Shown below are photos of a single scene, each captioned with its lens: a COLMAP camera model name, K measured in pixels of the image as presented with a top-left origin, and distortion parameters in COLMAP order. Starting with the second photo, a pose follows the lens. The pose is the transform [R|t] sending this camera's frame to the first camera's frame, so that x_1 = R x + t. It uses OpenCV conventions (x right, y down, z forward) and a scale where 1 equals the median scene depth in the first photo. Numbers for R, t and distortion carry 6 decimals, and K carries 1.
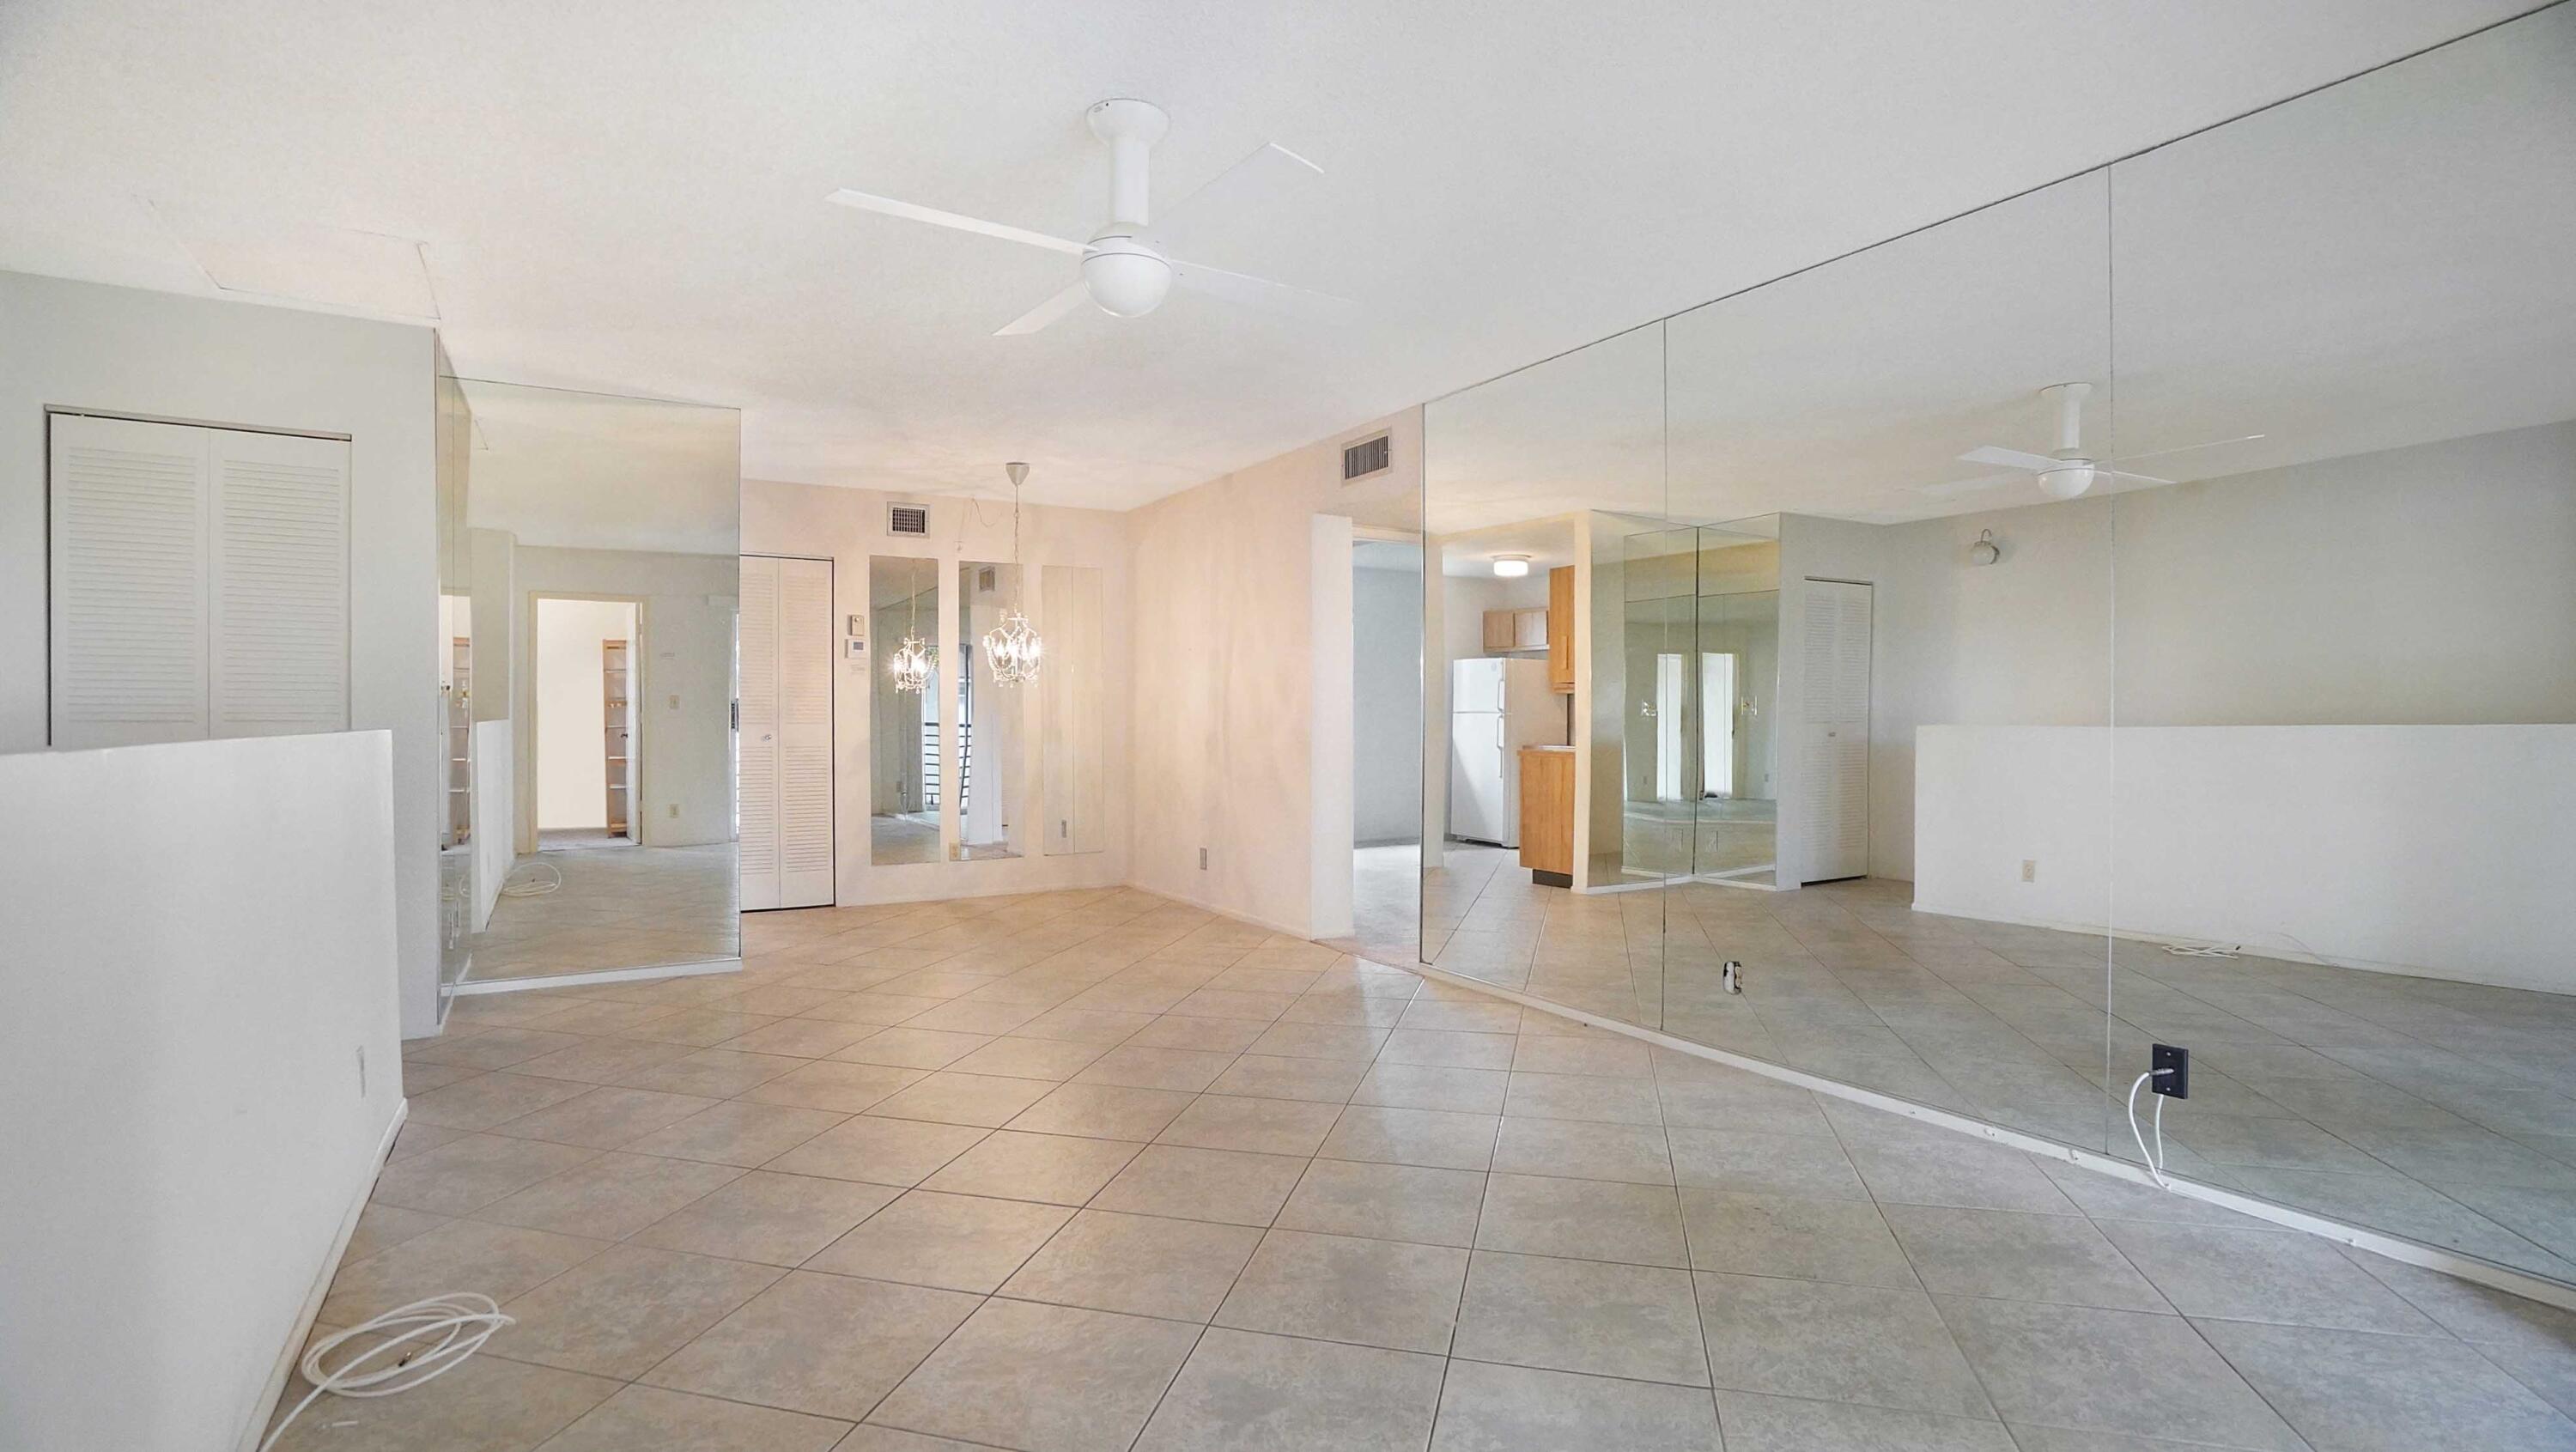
lens RADIAL K [[1238.5, 0, 1281.7], [0, 1238.5, 738.8], [0, 0, 1]] dist [-0.038547, 0.000435]
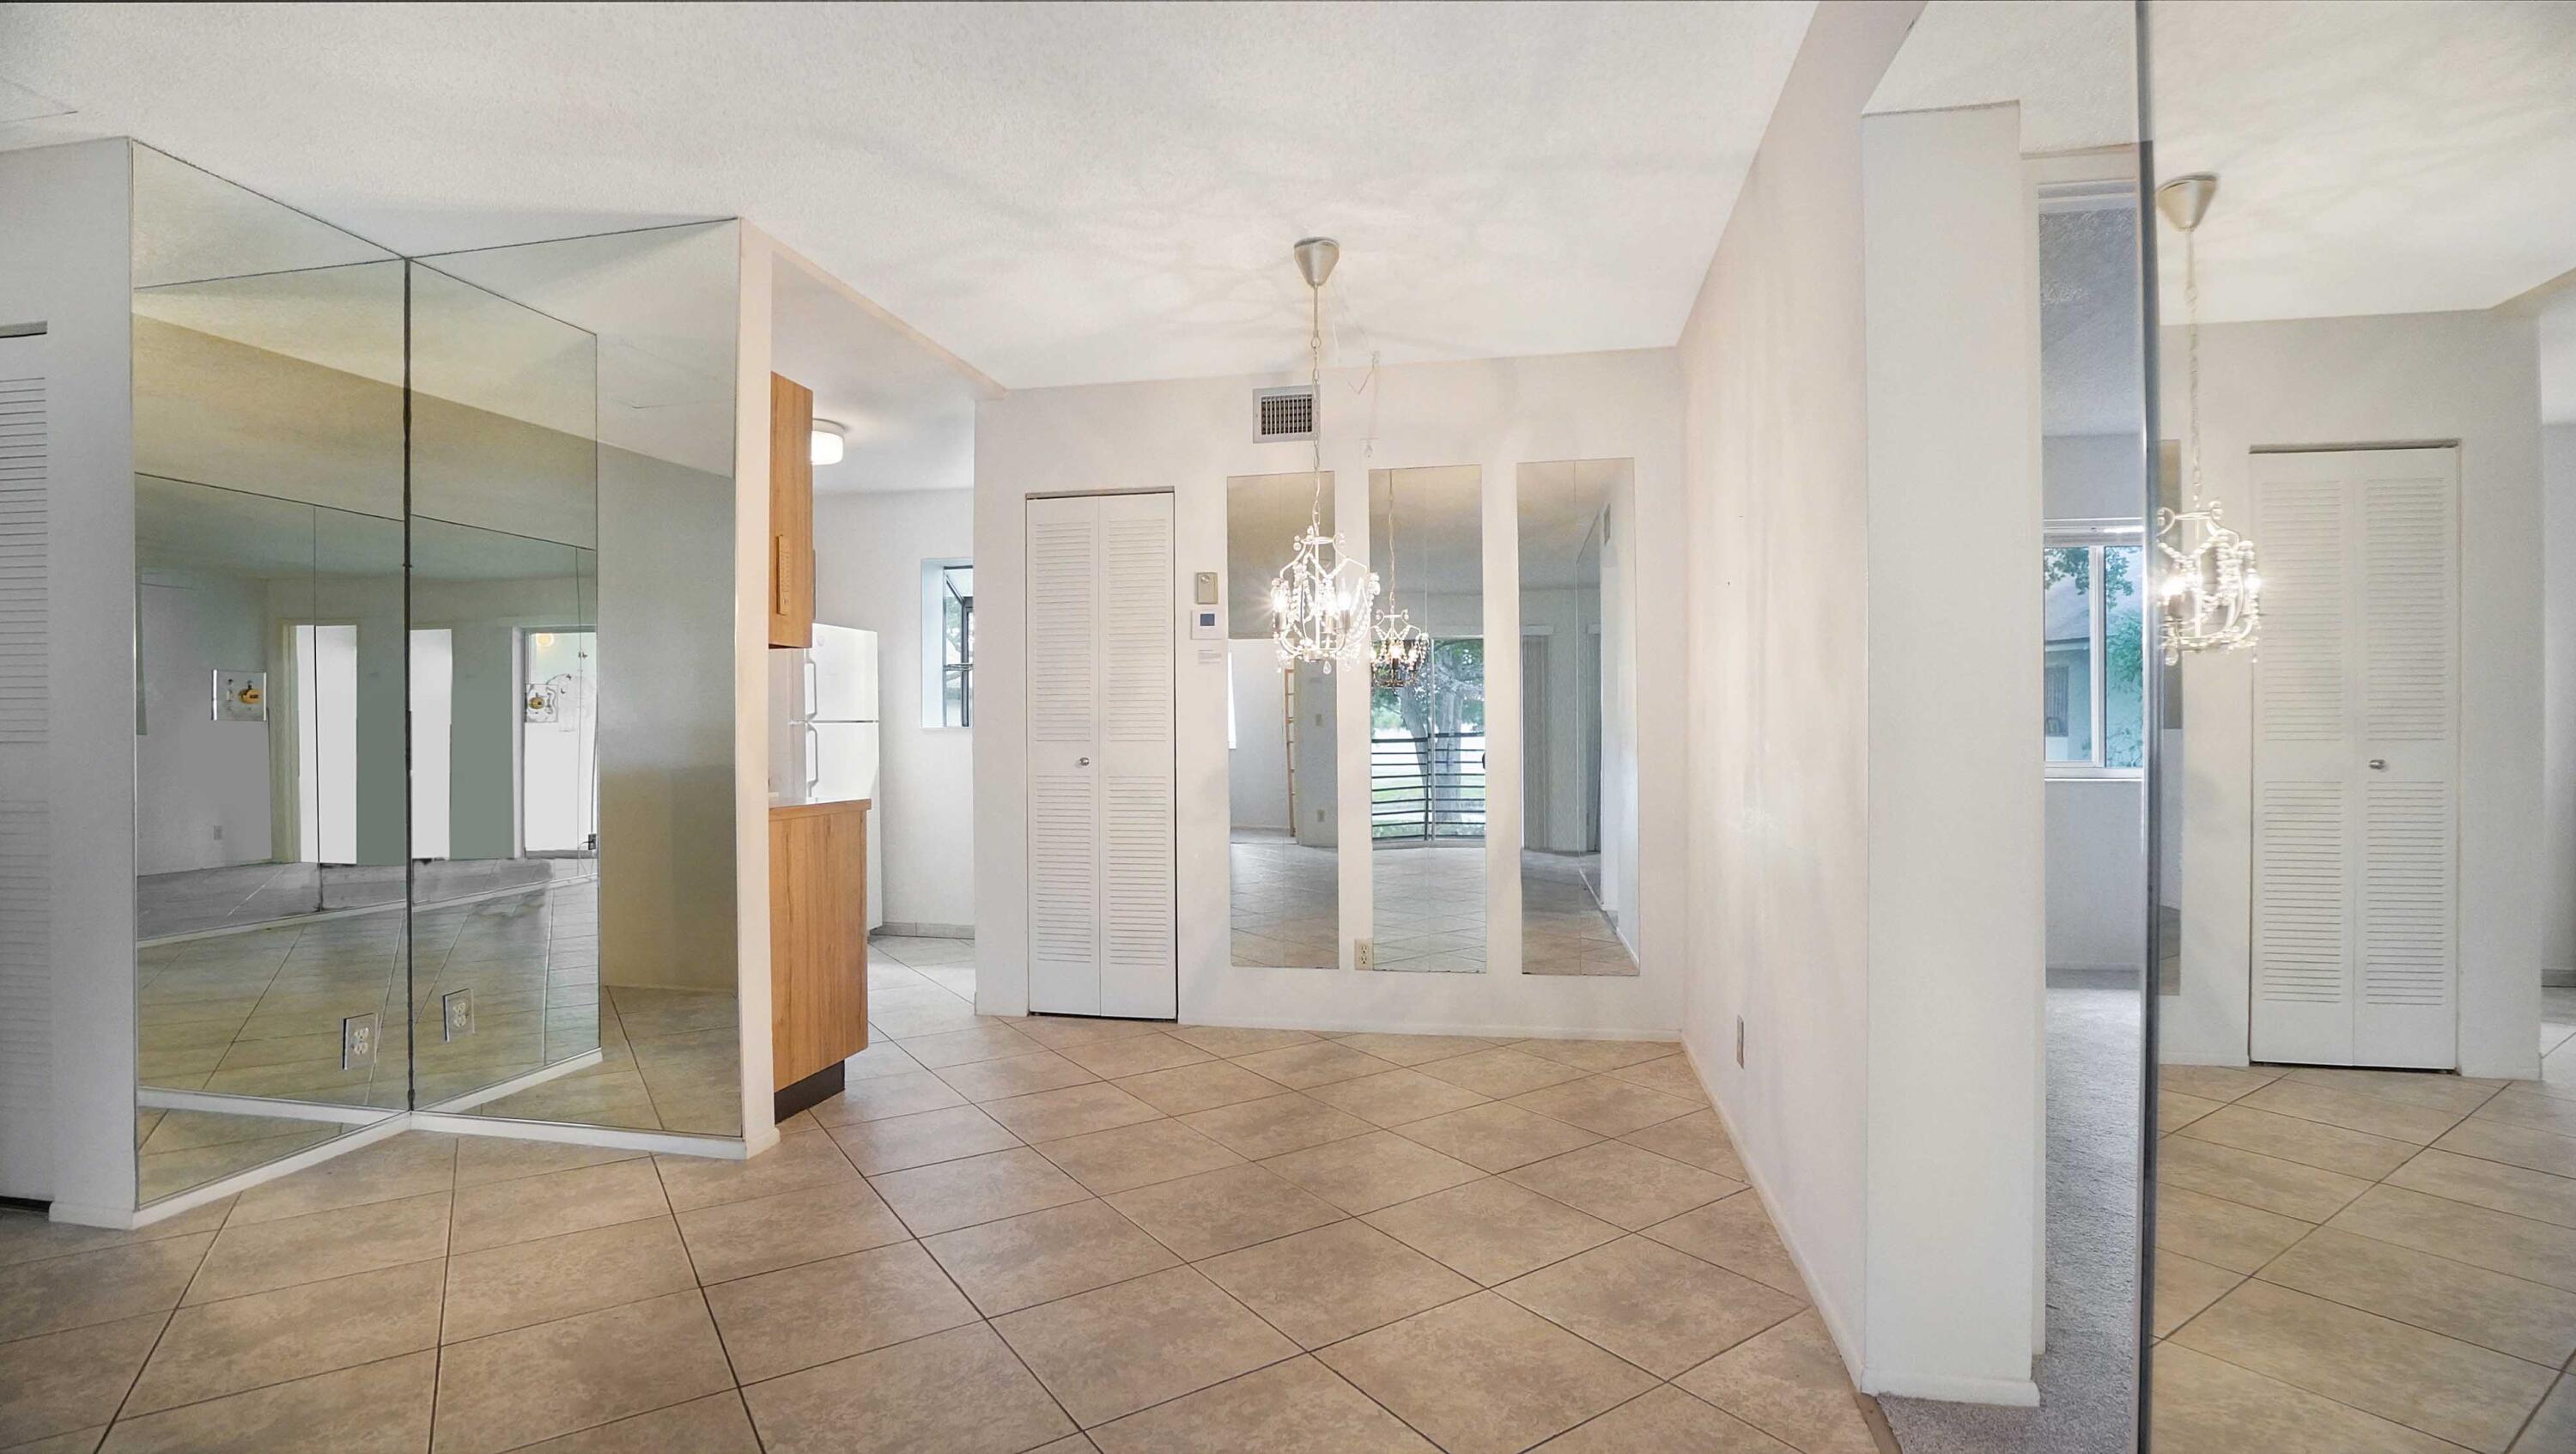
lens RADIAL K [[1192.1, 0, 1289.7], [0, 1192.1, 744.2], [0, 0, 1]] dist [-0.049751, 0.000744]
pose [[0.737522, 0.003232, -0.675316, 0.103485], [-0.009210, 0.999944, -0.005272, -0.008246], [0.675261, 0.010108, 0.737510, 0.567631]]
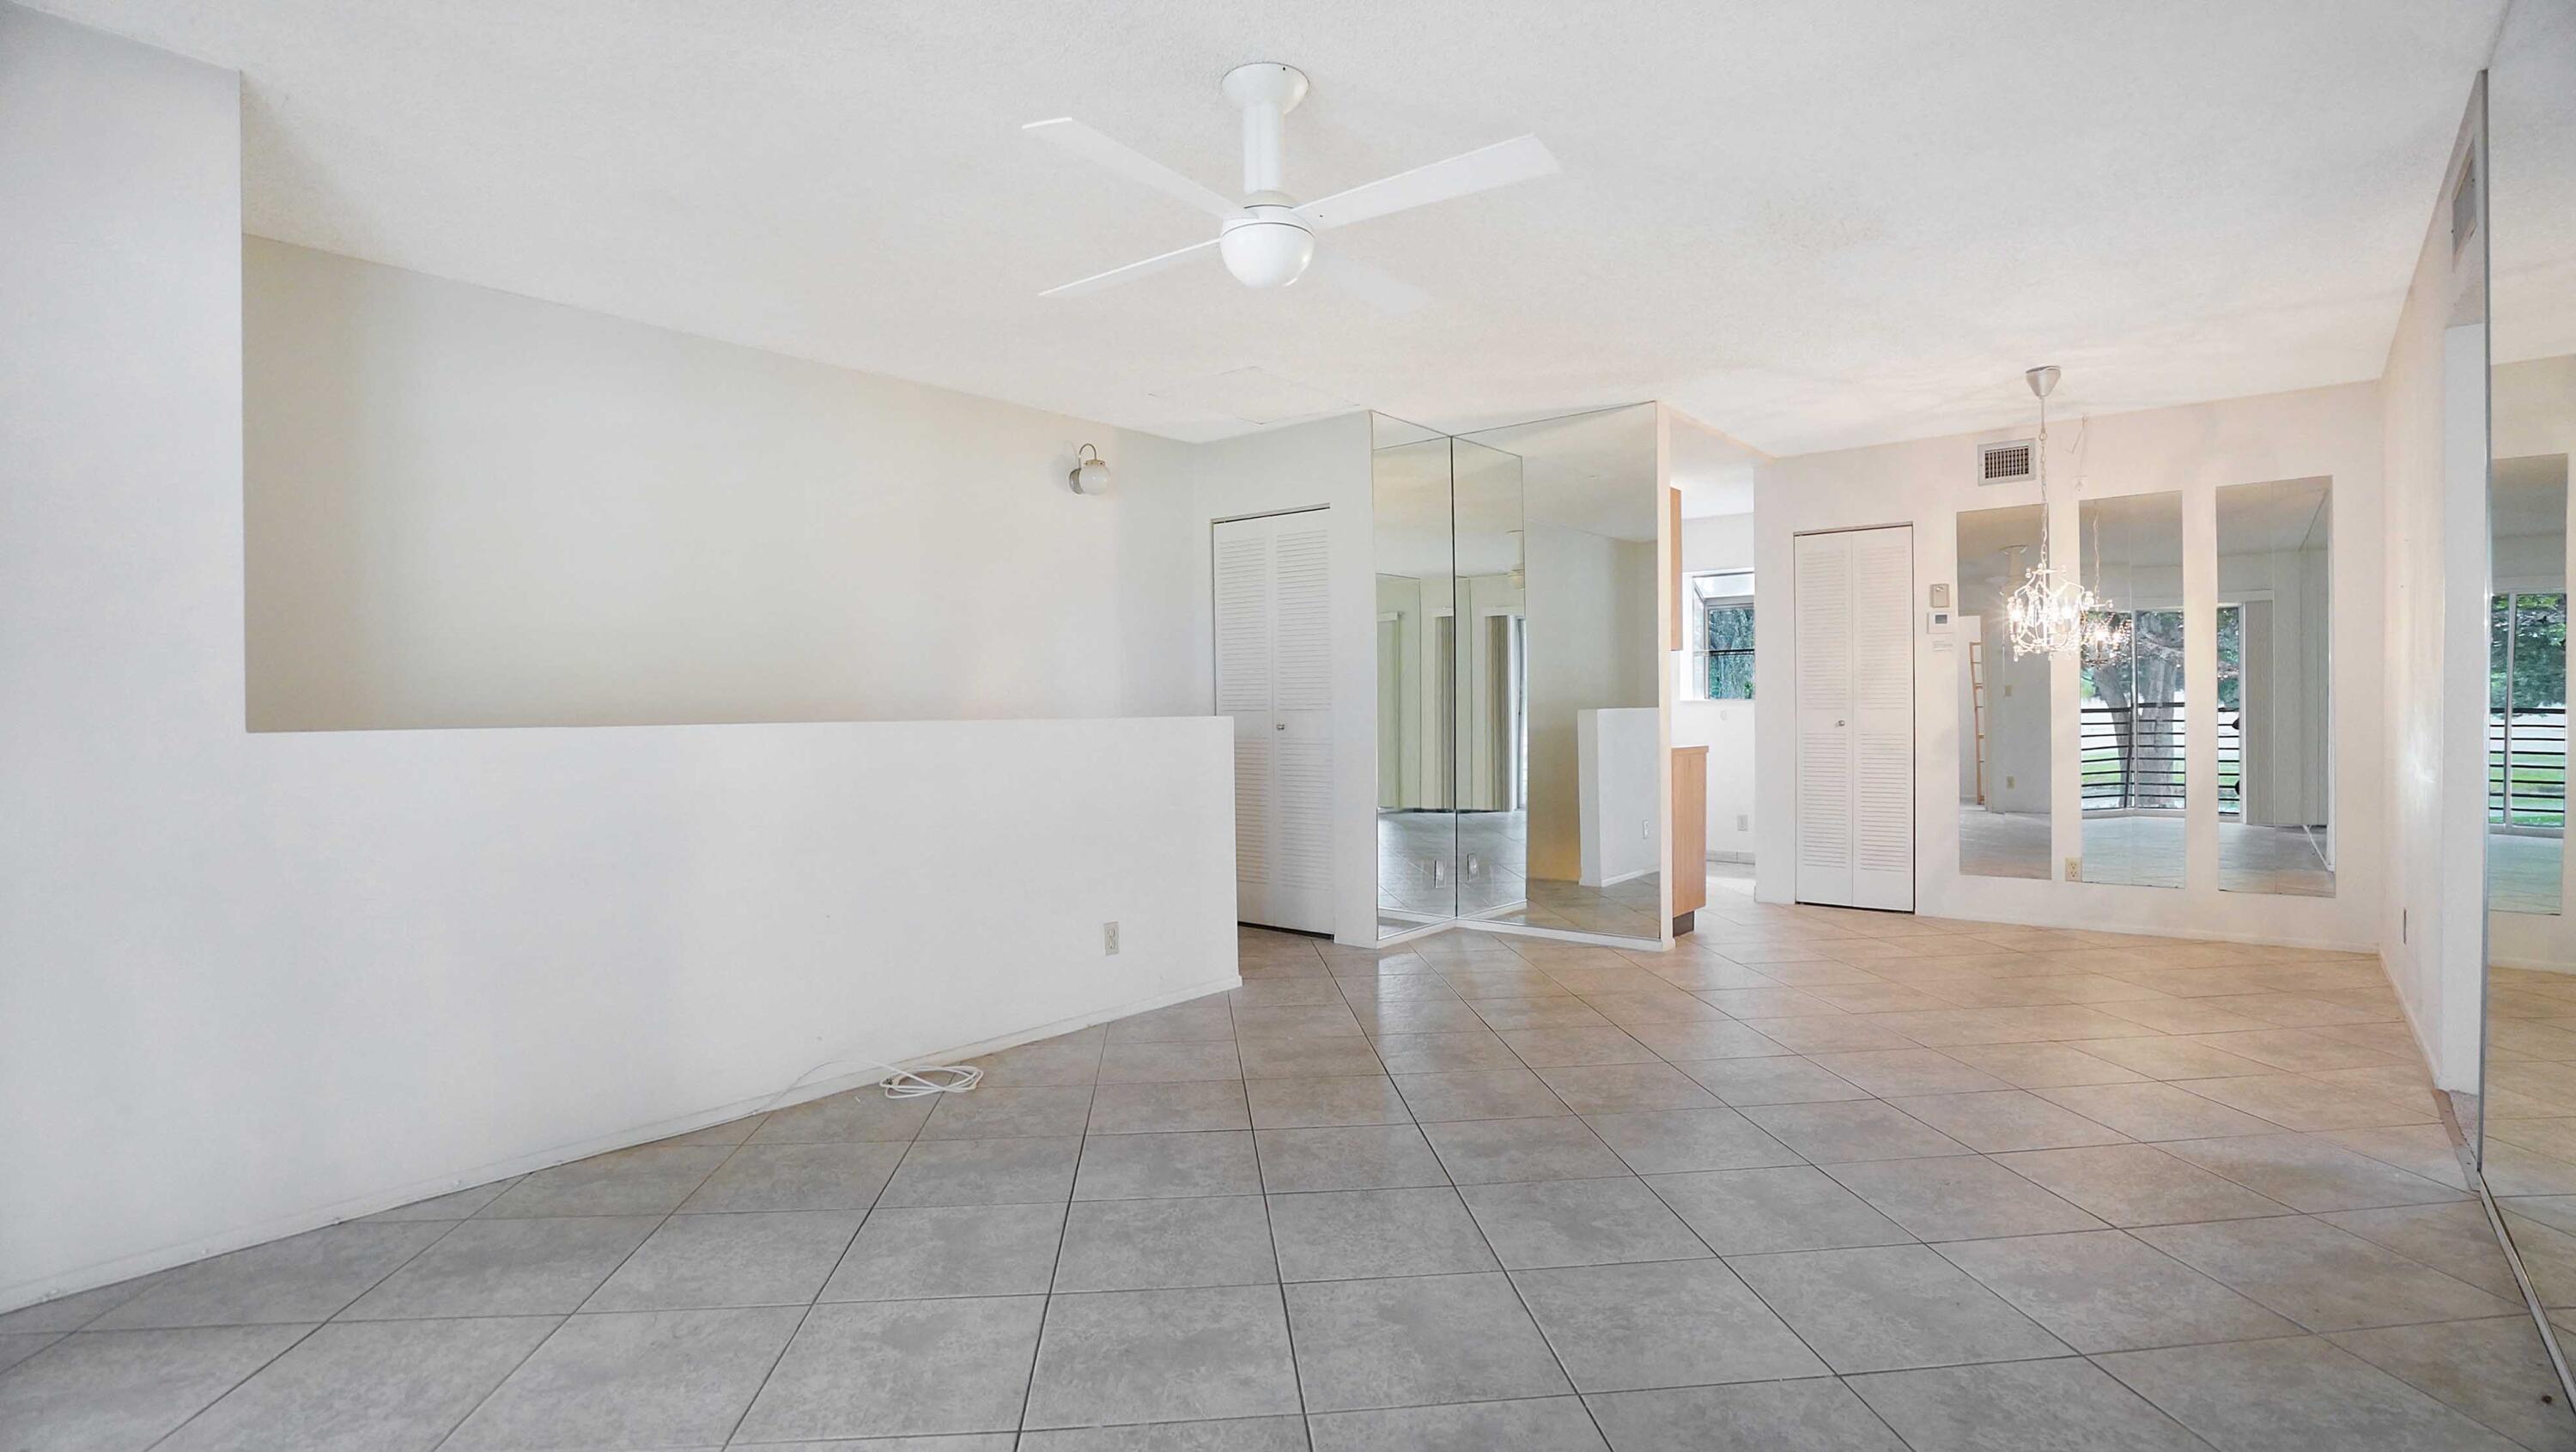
lens RADIAL K [[1225.9, 0, 1274.7], [0, 1225.9, 733.9], [0, 0, 1]] dist [-0.049619, 0.010150]
pose [[0.320170, 0.014231, -0.947253, 0.310247], [-0.007926, 0.999892, 0.012343, -0.001145], [0.947327, 0.003556, 0.320248, 0.279198]]
